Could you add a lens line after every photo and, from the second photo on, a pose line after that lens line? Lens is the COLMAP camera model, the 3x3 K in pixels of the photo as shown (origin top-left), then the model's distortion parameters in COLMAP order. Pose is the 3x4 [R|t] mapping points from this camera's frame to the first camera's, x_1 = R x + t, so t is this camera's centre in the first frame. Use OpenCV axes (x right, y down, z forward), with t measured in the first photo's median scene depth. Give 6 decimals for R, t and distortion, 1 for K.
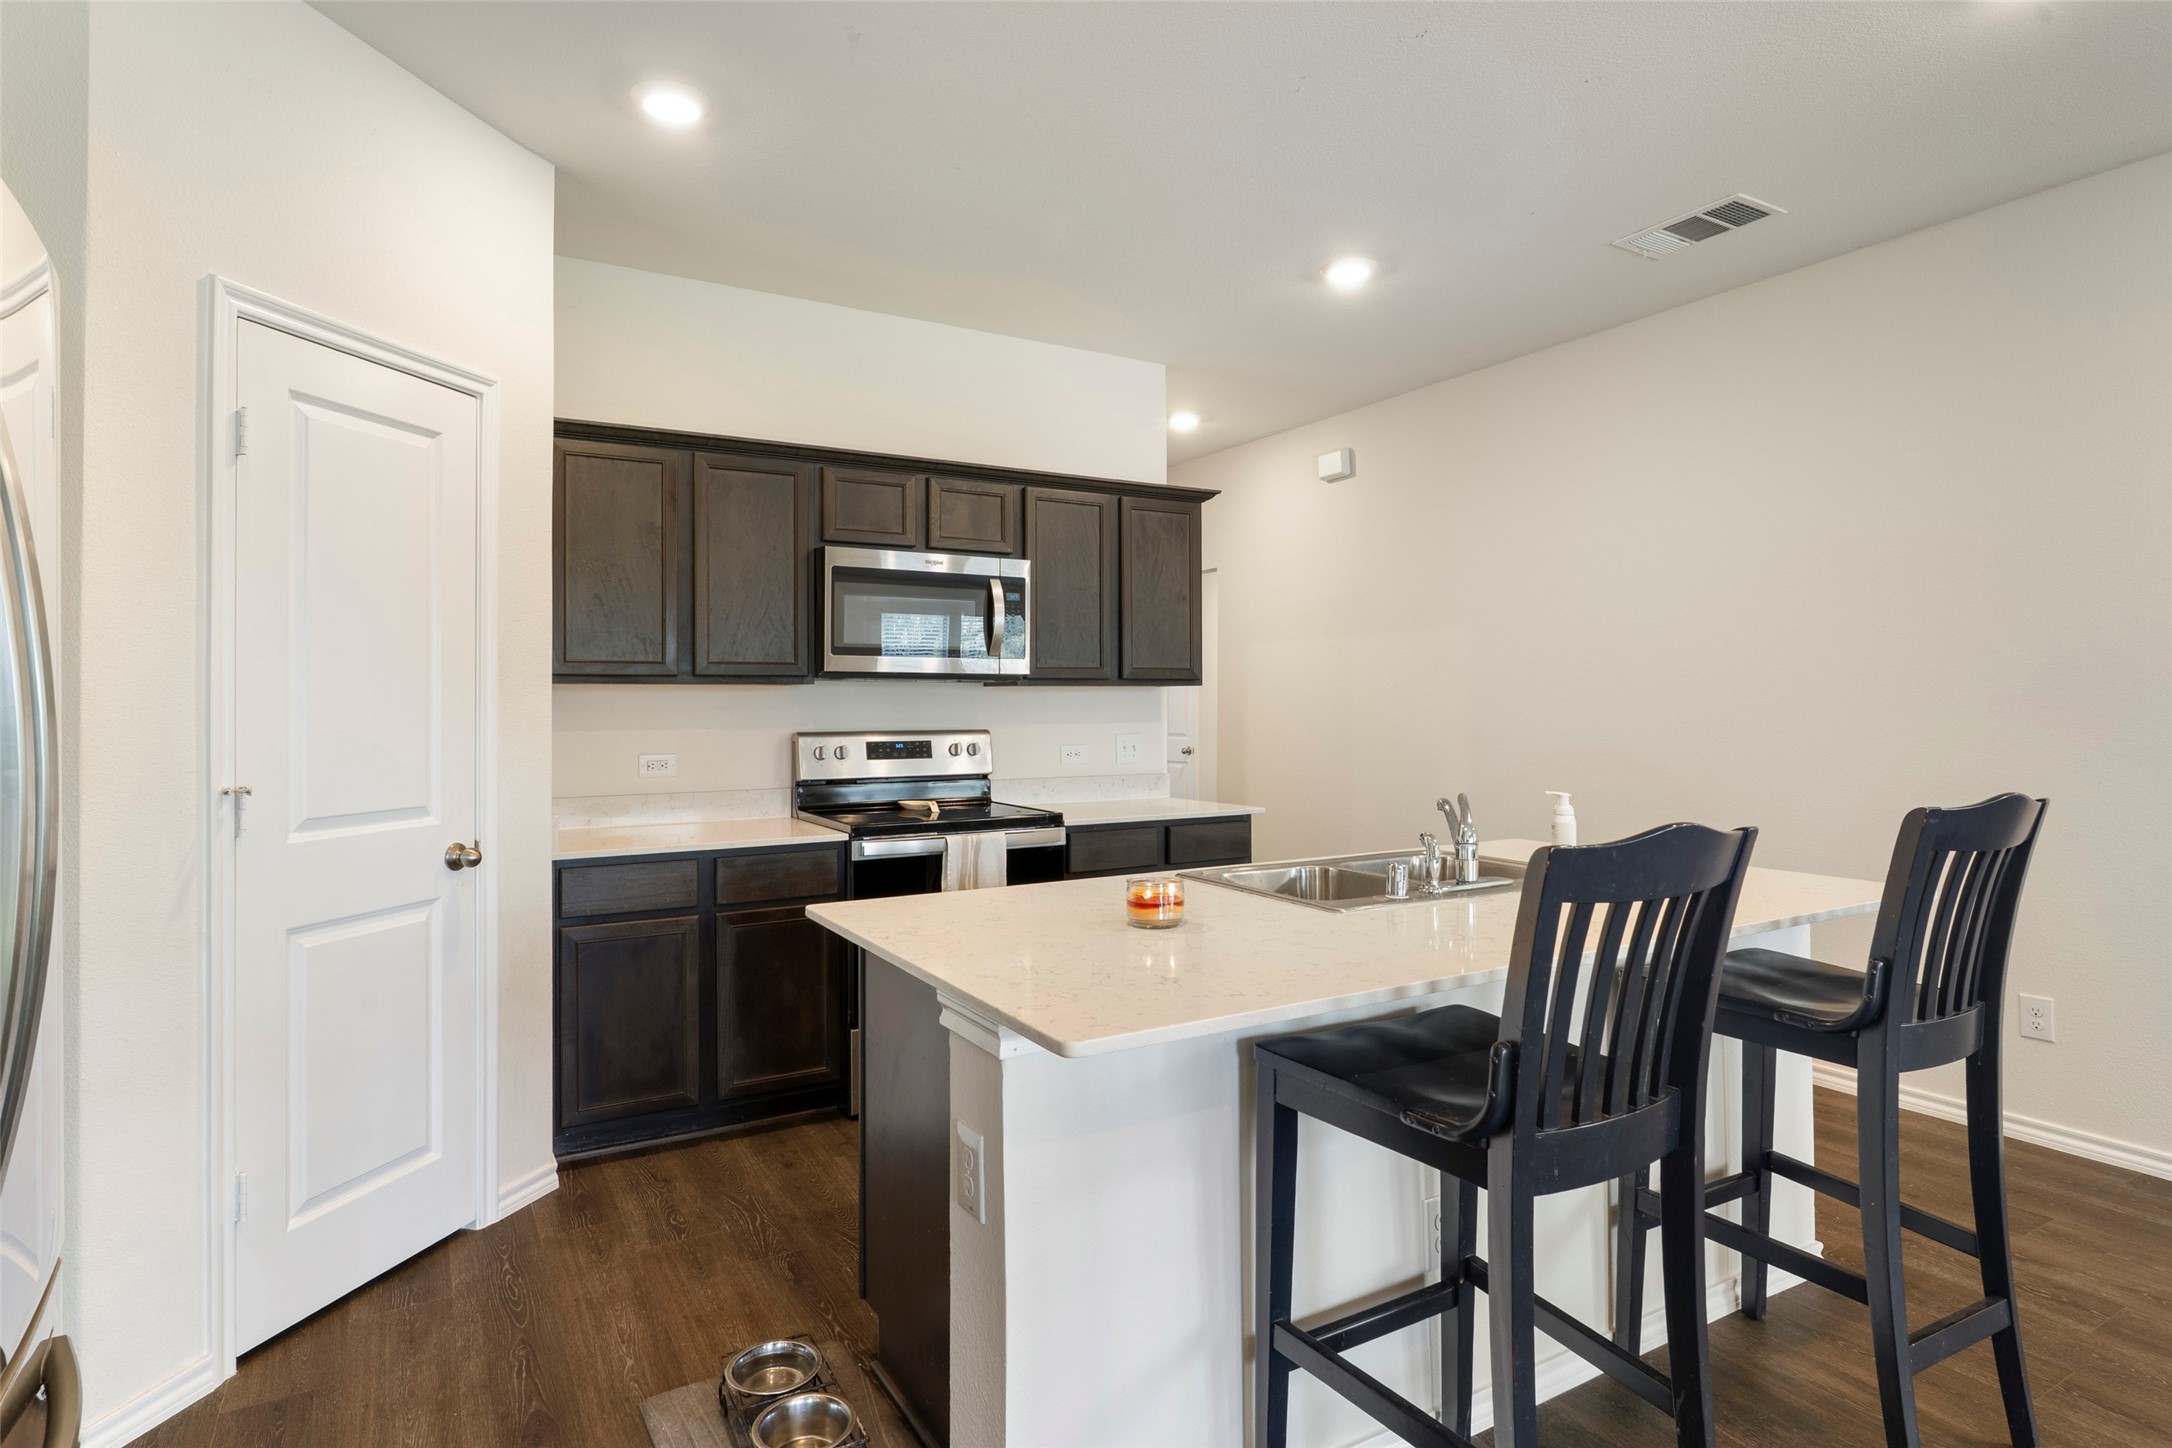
lens RADIAL K [[1153.5, 0, 1084.6], [0, 1153.5, 696.4], [0, 0, 1]] dist [0.000976, 0.000222]
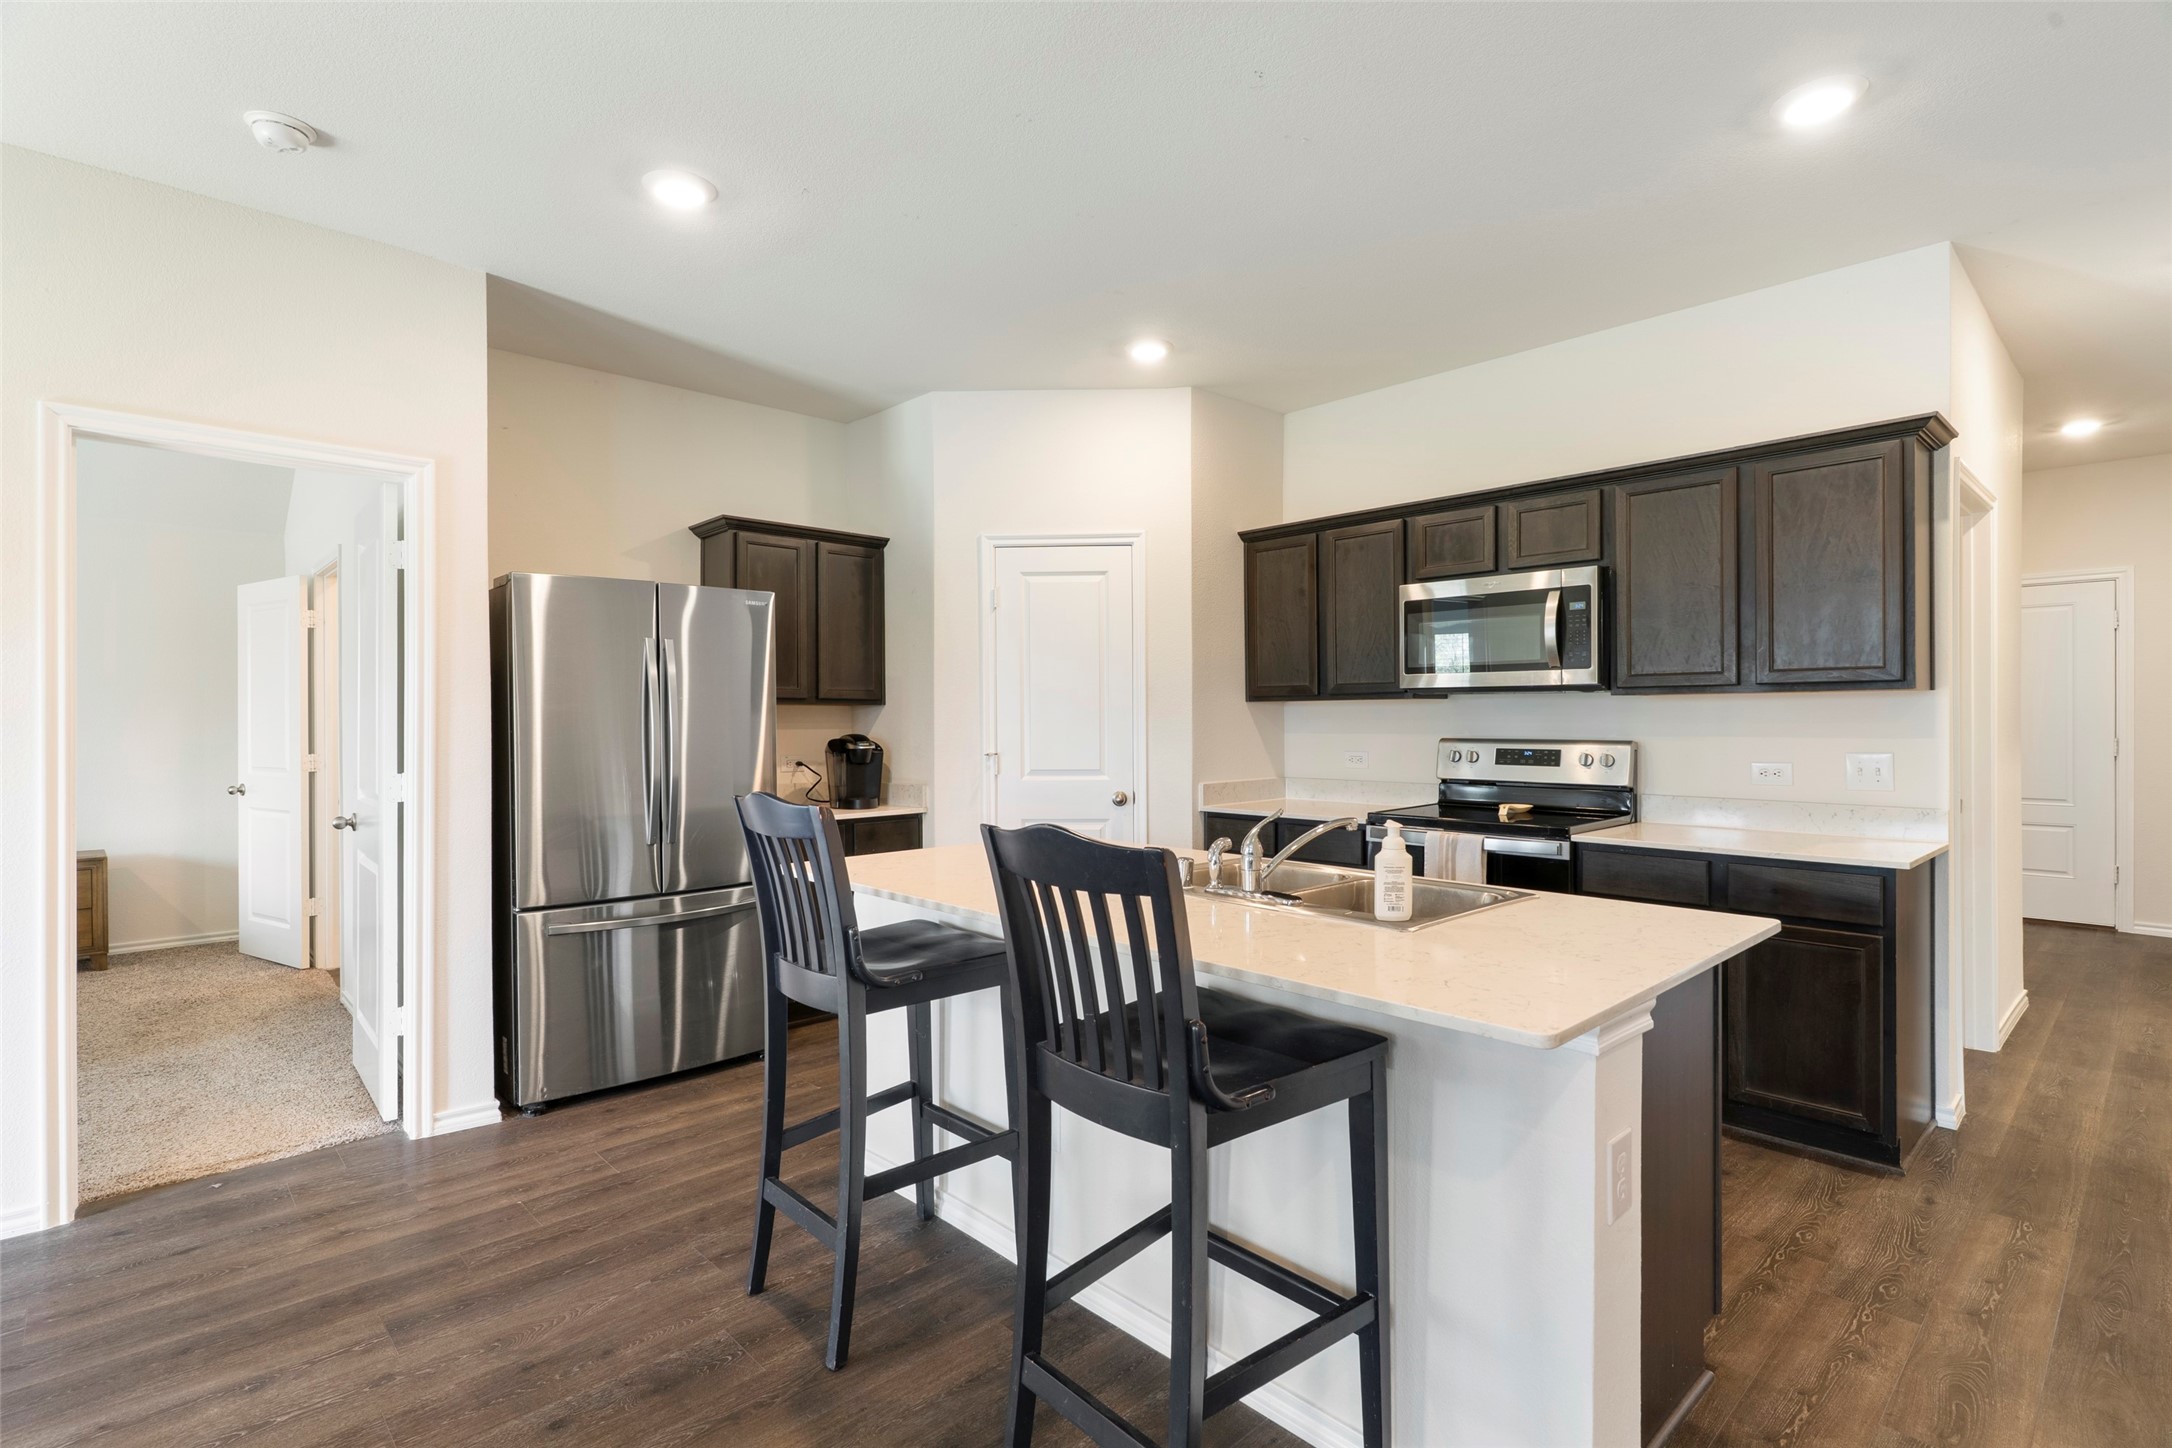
lens RADIAL K [[1033.2, 0, 1065.0], [0, 1033.2, 721.3], [0, 0, 1]] dist [0.006006, -0.000152]
pose [[0.206499, 0.006259, -0.978427, 0.716761], [0.010843, 0.999903, 0.008685, -0.000113], [0.978387, -0.012402, 0.206412, 0.390685]]
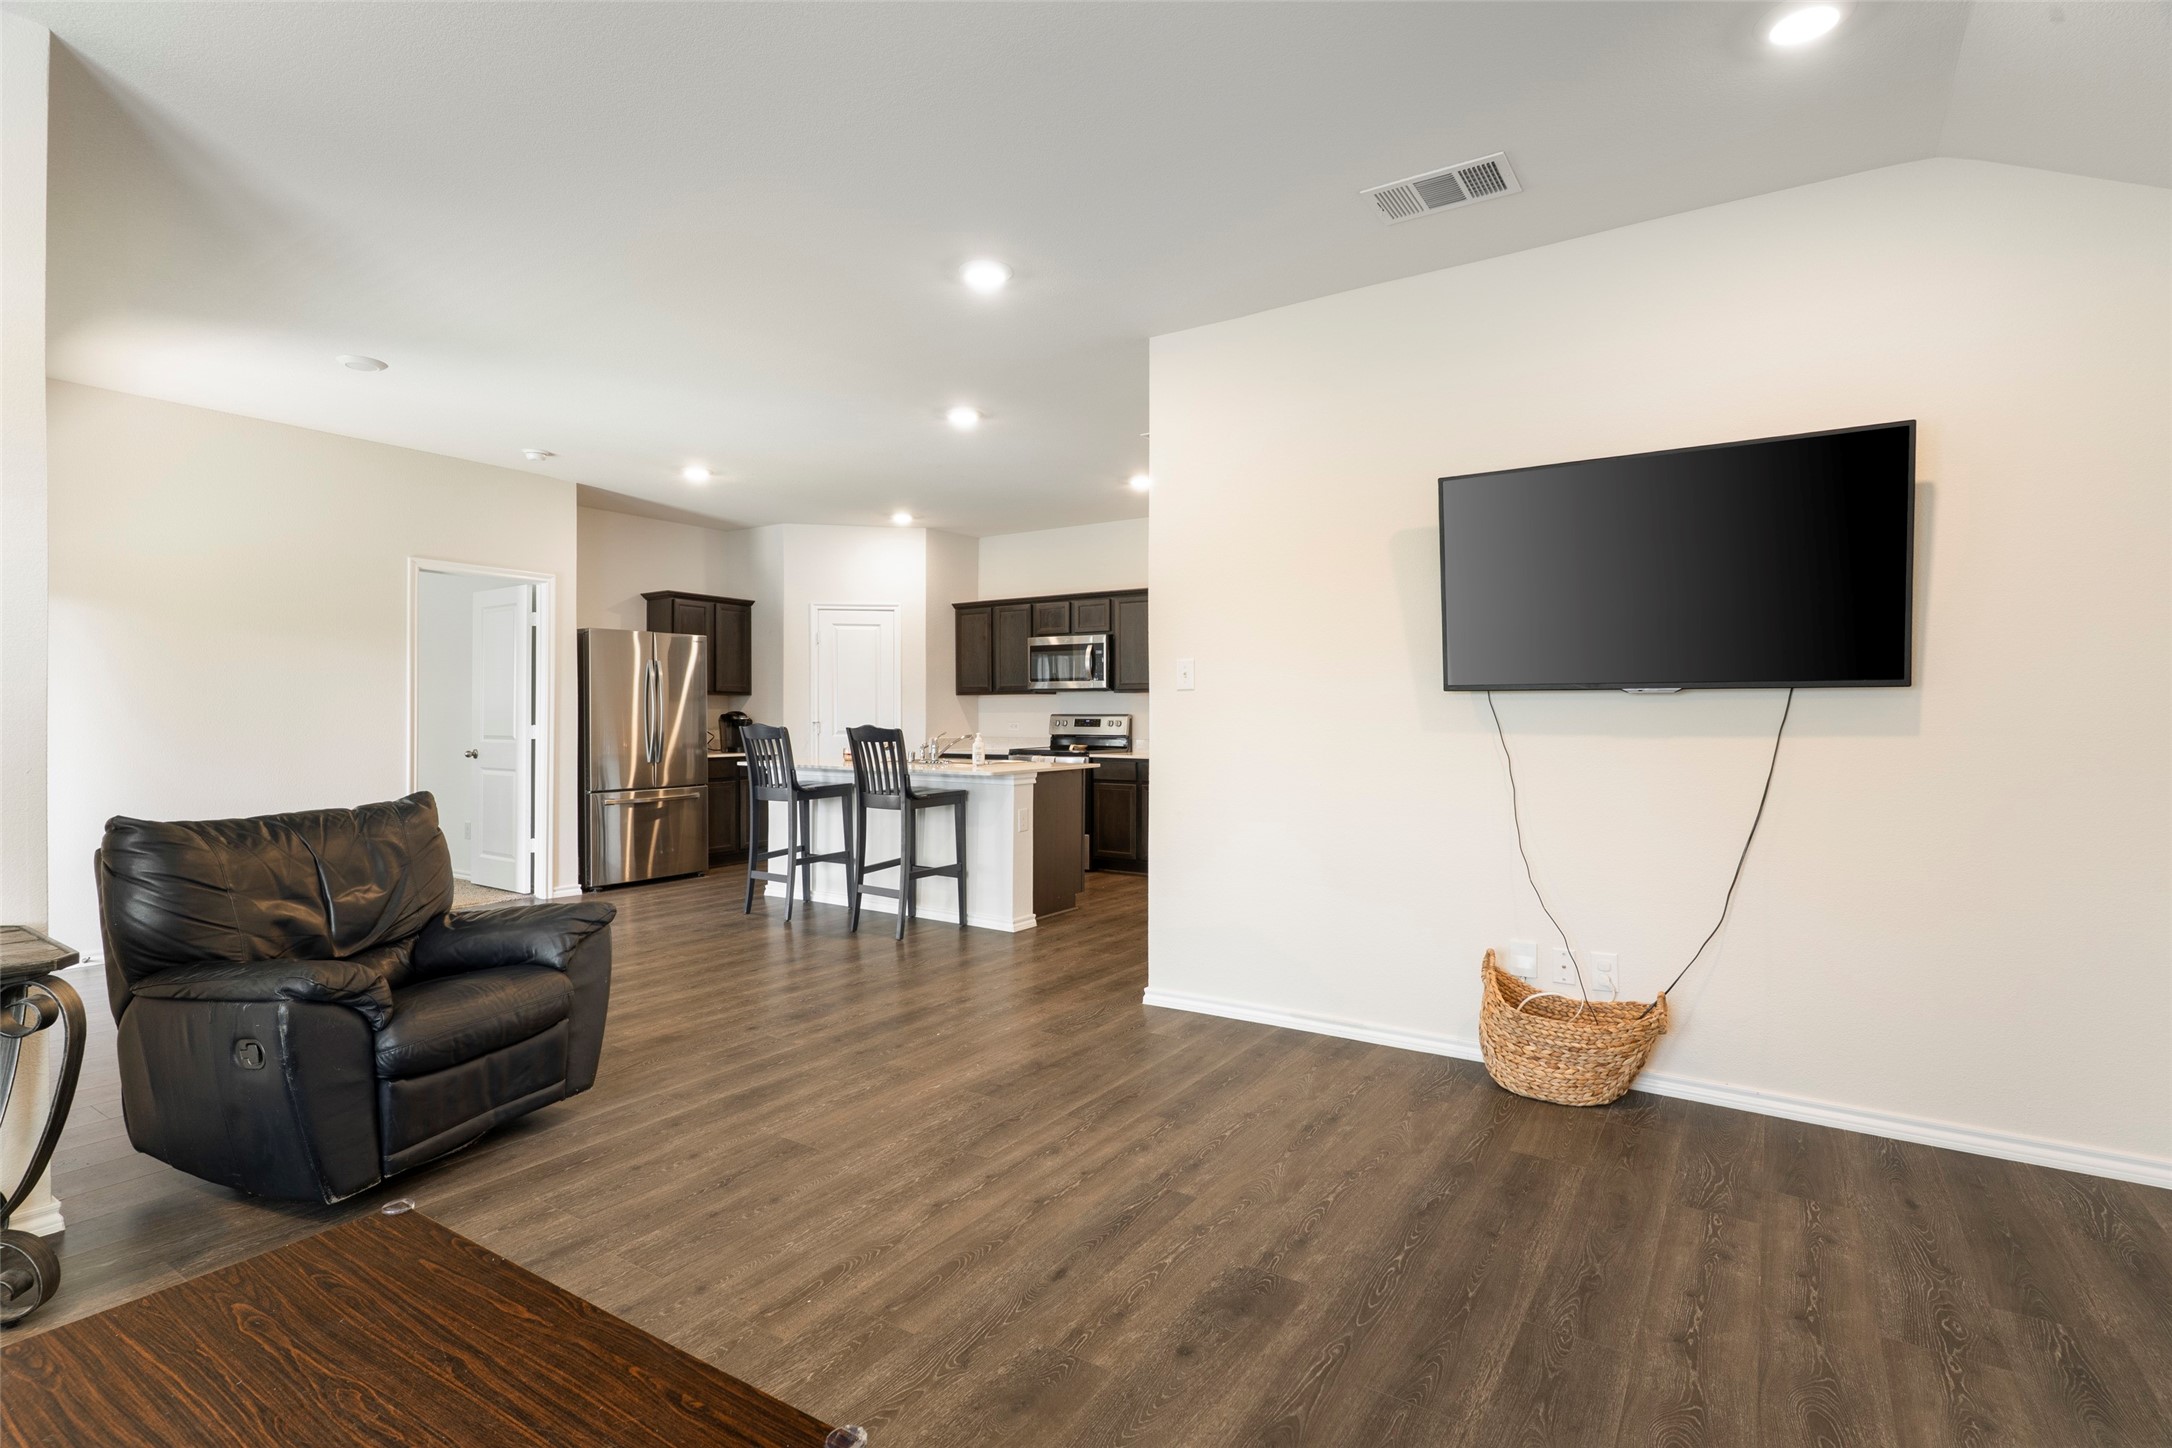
lens RADIAL K [[1033.2, 0, 1065.0], [0, 1033.2, 721.3], [0, 0, 1]] dist [0.006006, -0.000152]
pose [[0.417928, 0.008427, -0.908441, 1.680607], [0.004963, 0.999921, 0.011559, 0.020667], [0.908467, -0.009340, 0.417853, 0.133618]]
